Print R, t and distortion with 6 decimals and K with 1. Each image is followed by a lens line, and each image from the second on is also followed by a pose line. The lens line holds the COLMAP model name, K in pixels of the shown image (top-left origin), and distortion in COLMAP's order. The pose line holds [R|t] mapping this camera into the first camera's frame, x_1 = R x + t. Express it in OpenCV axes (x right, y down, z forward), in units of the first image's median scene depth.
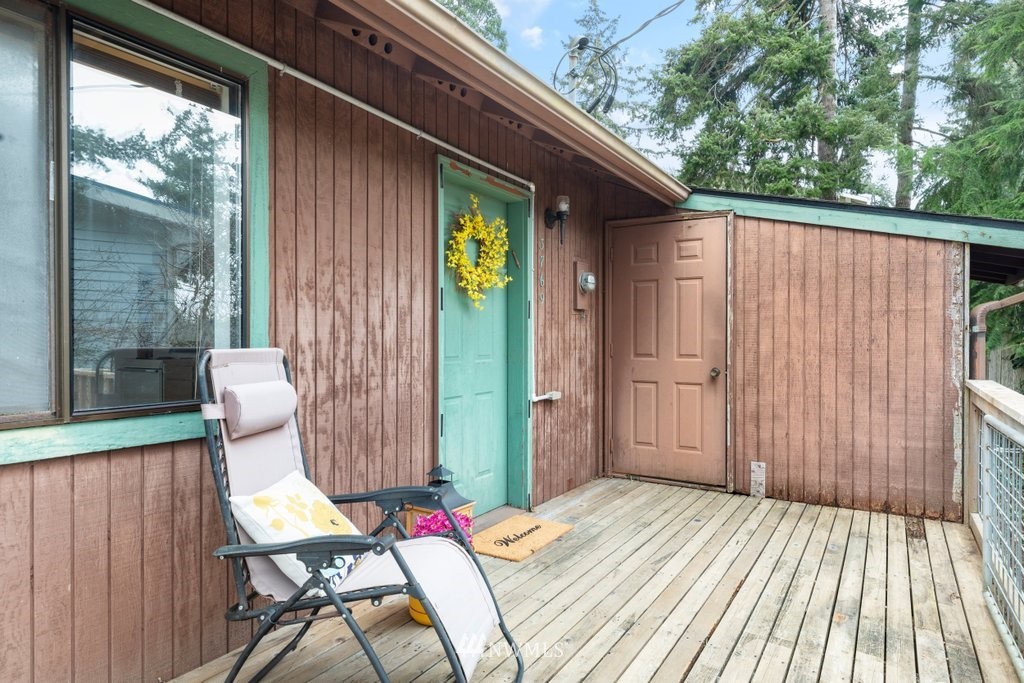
lens RADIAL K [[625.8, 0, 512.0], [0, 625.8, 341.5], [0, 0, 1]] dist [0.002287, 0.001112]
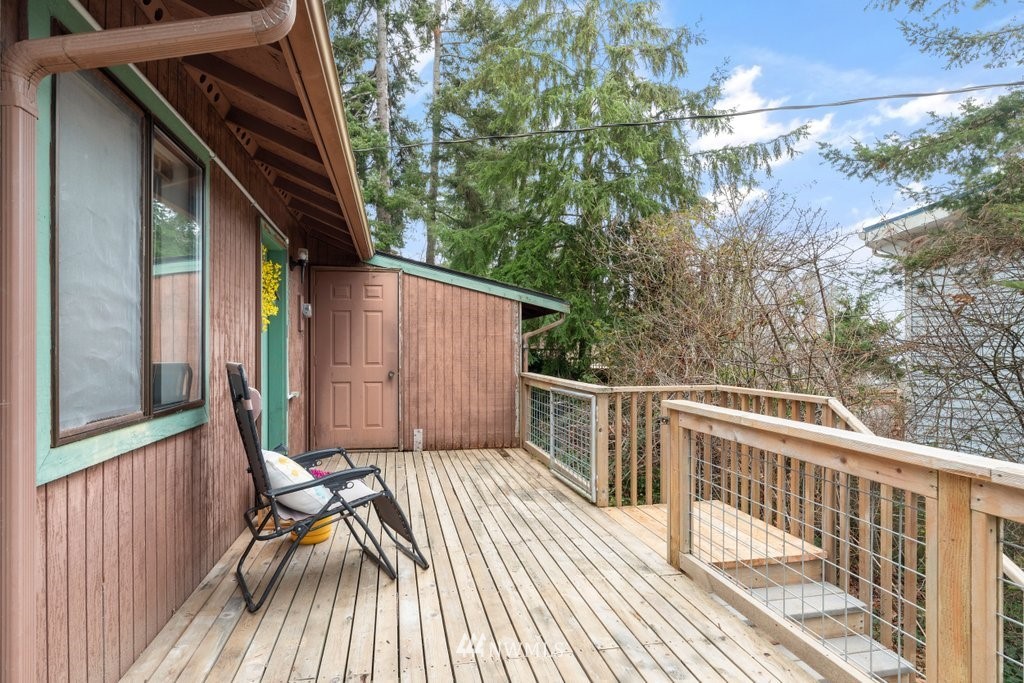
lens RADIAL K [[528.8, 0, 495.5], [0, 528.8, 344.6], [0, 0, 1]] dist [-0.000374, 0.000142]
pose [[0.743673, 0.003487, 0.668535, -0.366018], [0.005763, 0.999916, -0.011626, -0.005461], [-0.668519, 0.012498, 0.743590, -0.136575]]
